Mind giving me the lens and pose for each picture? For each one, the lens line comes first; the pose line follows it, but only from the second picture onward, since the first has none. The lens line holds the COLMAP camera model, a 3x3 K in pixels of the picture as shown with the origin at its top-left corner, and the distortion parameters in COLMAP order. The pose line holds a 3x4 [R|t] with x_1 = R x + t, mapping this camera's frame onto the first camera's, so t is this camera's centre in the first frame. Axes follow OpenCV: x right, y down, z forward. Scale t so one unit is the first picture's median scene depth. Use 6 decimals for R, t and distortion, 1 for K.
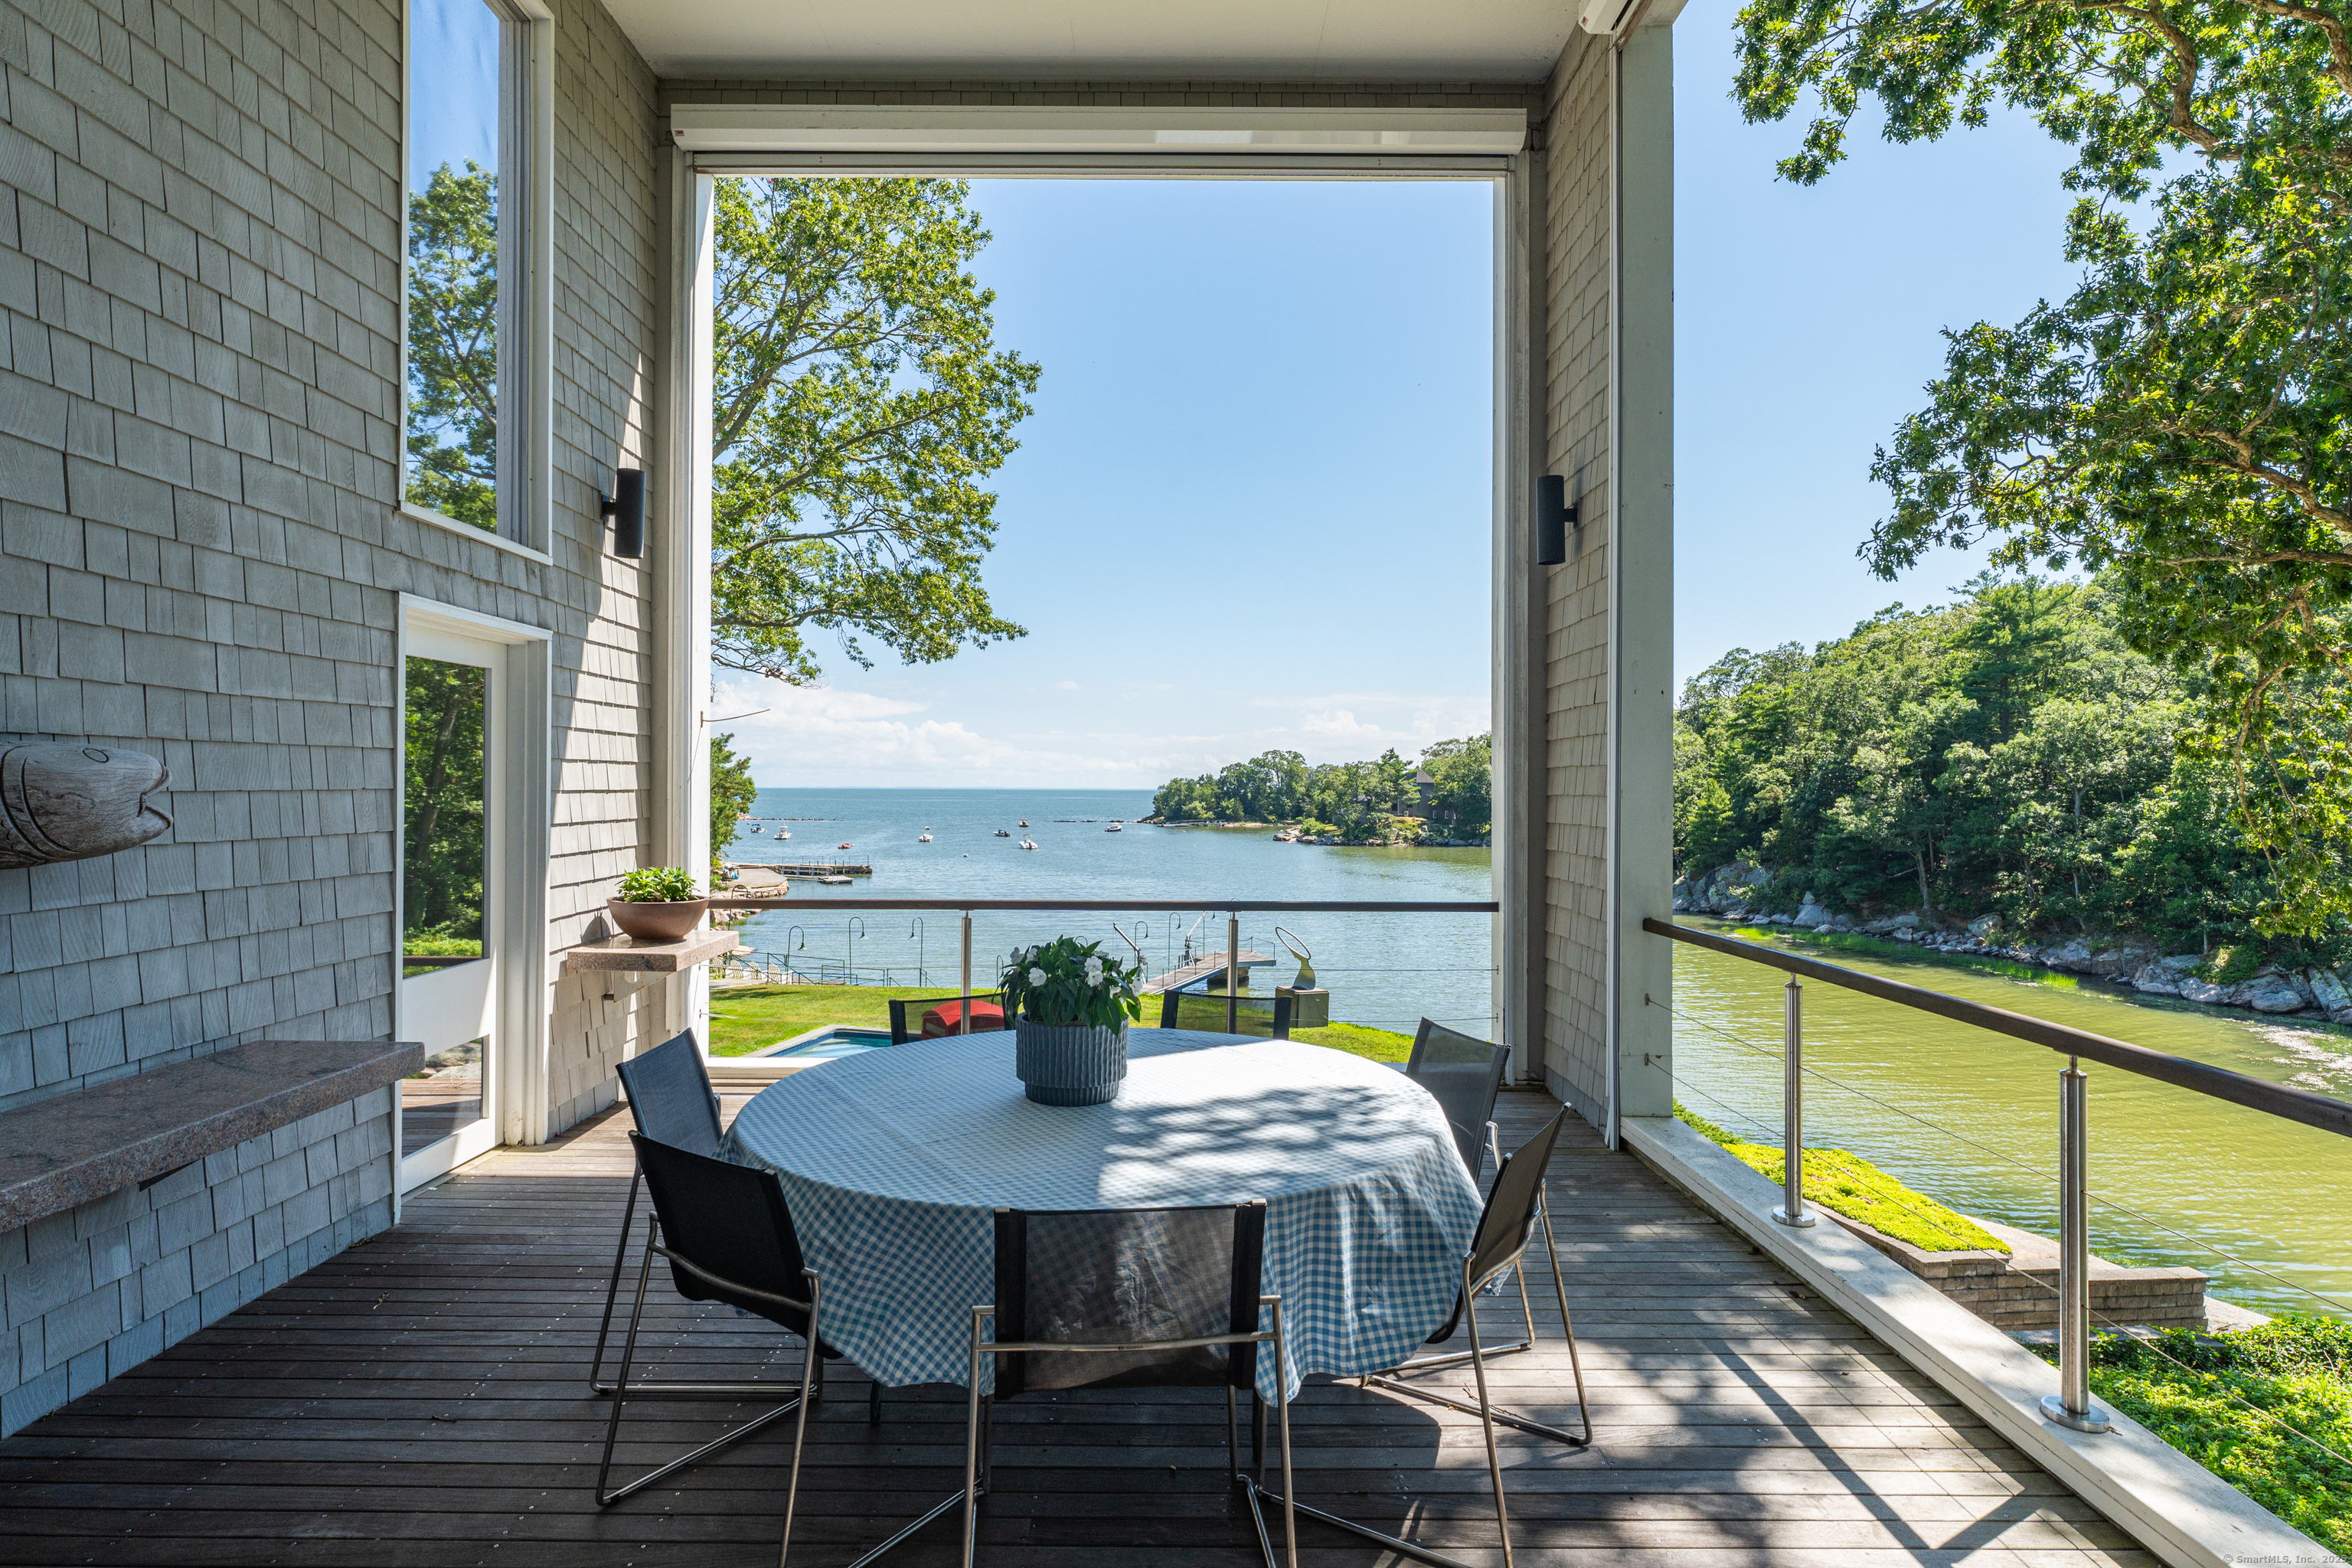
lens RADIAL K [[1193.3, 0, 1176.8], [0, 1193.3, 788.7], [0, 0, 1]] dist [-0.001495, -0.001475]
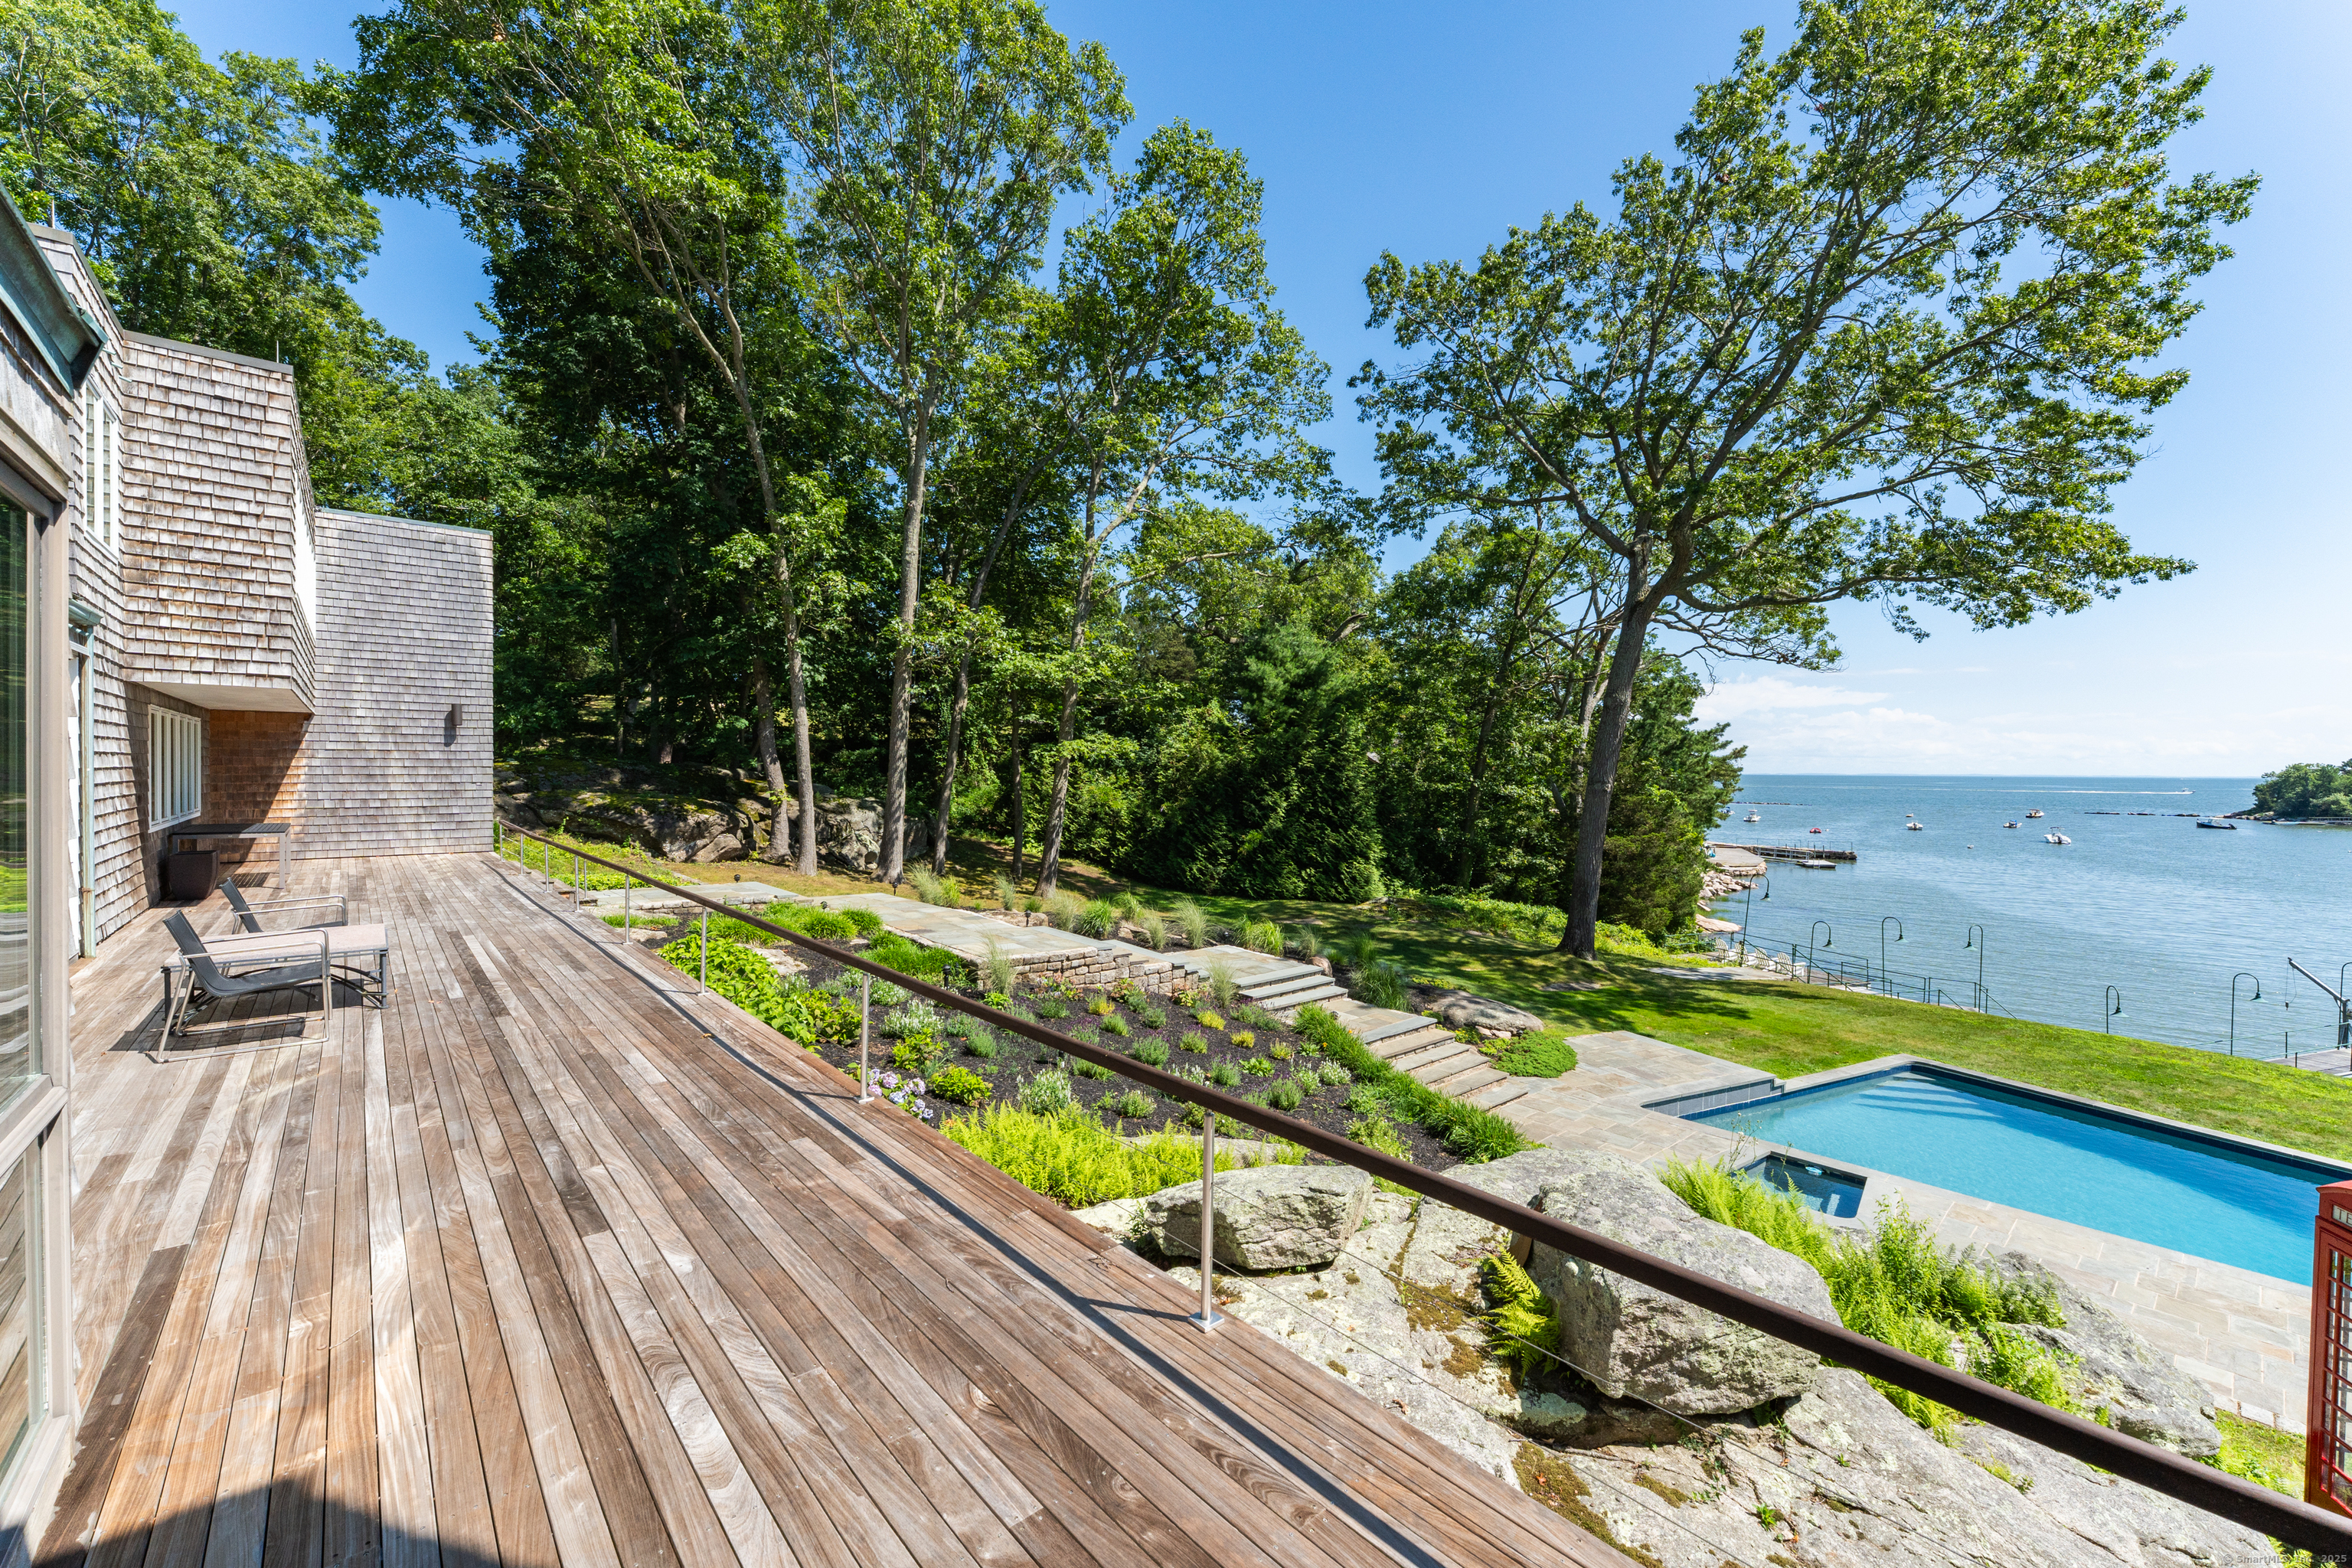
lens RADIAL K [[949.3, 0, 1174.3], [0, 949.3, 790.0], [0, 0, 1]] dist [-0.000477, -0.000212]
pose [[0.655652, 0.013712, -0.754939, -0.036887], [-0.002111, 0.999864, 0.016327, 0.000074], [0.755060, -0.009111, 0.655592, 0.050091]]
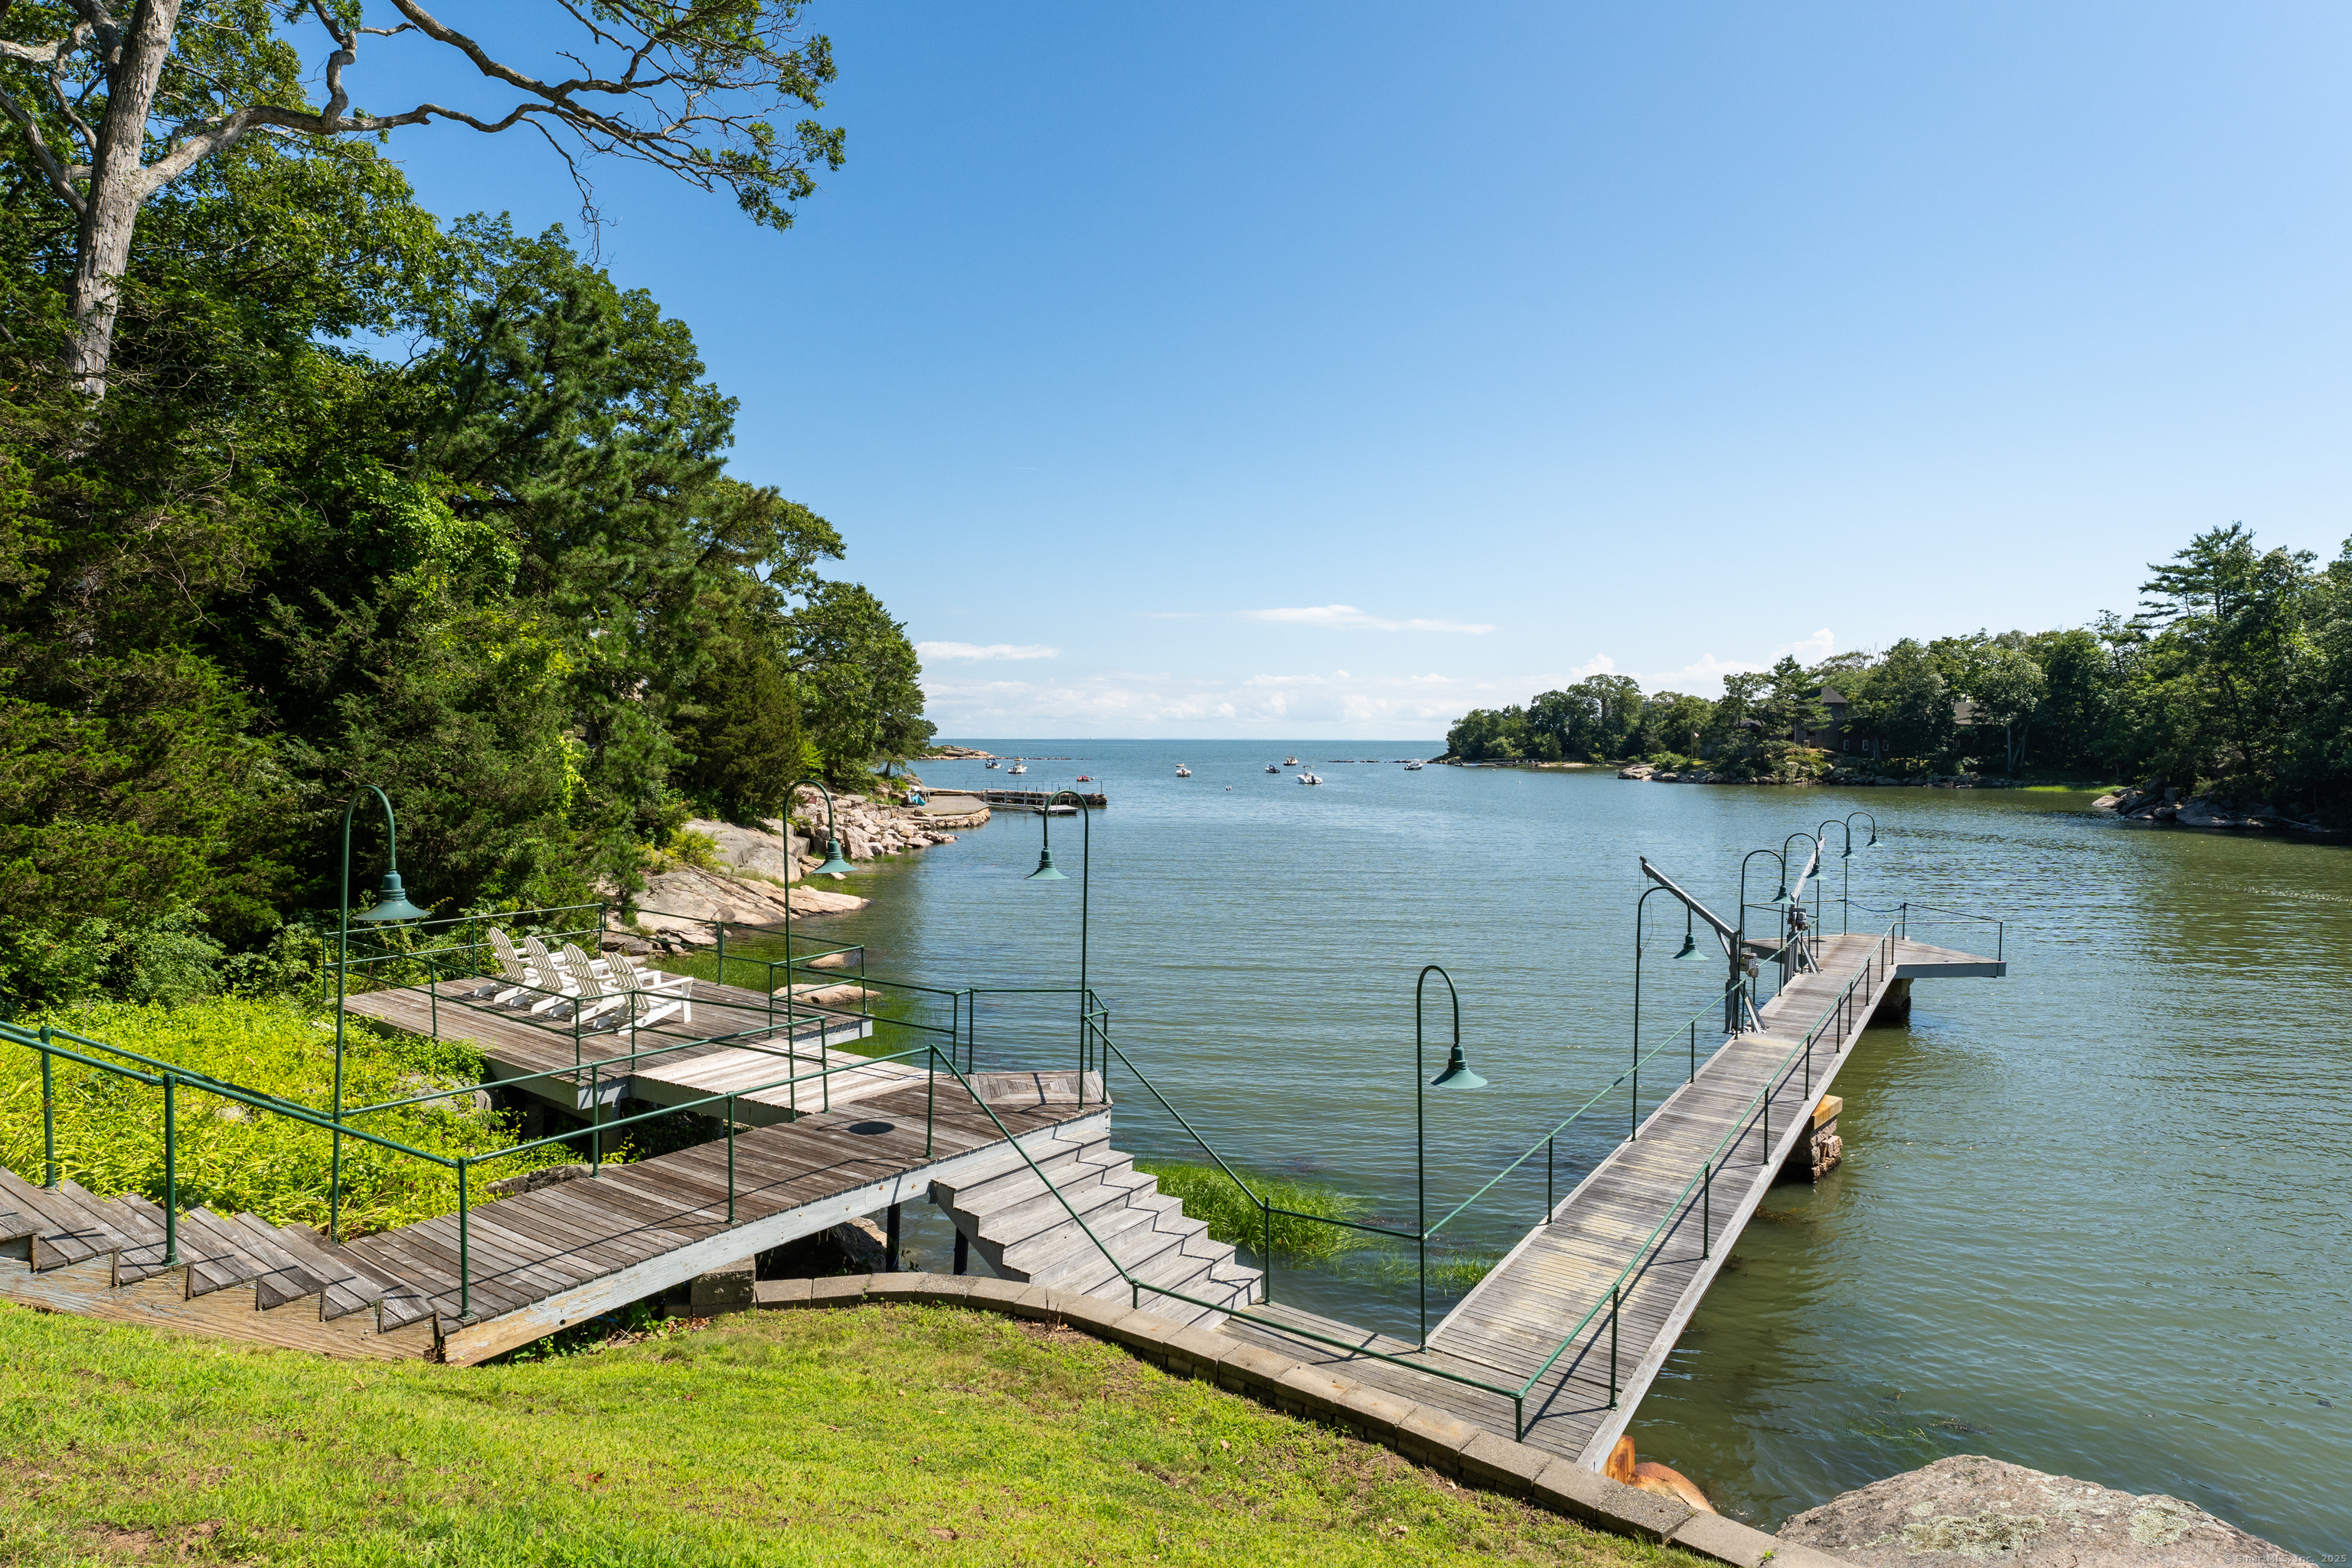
lens RADIAL K [[1193.3, 0, 1176.8], [0, 1193.3, 788.7], [0, 0, 1]] dist [-0.001495, -0.001475]
pose [[0.976803, 0.006082, -0.214053, -0.065692], [0.001152, 0.999433, 0.033658, 0.045657], [0.214136, -0.033124, 0.976242, 0.353003]]
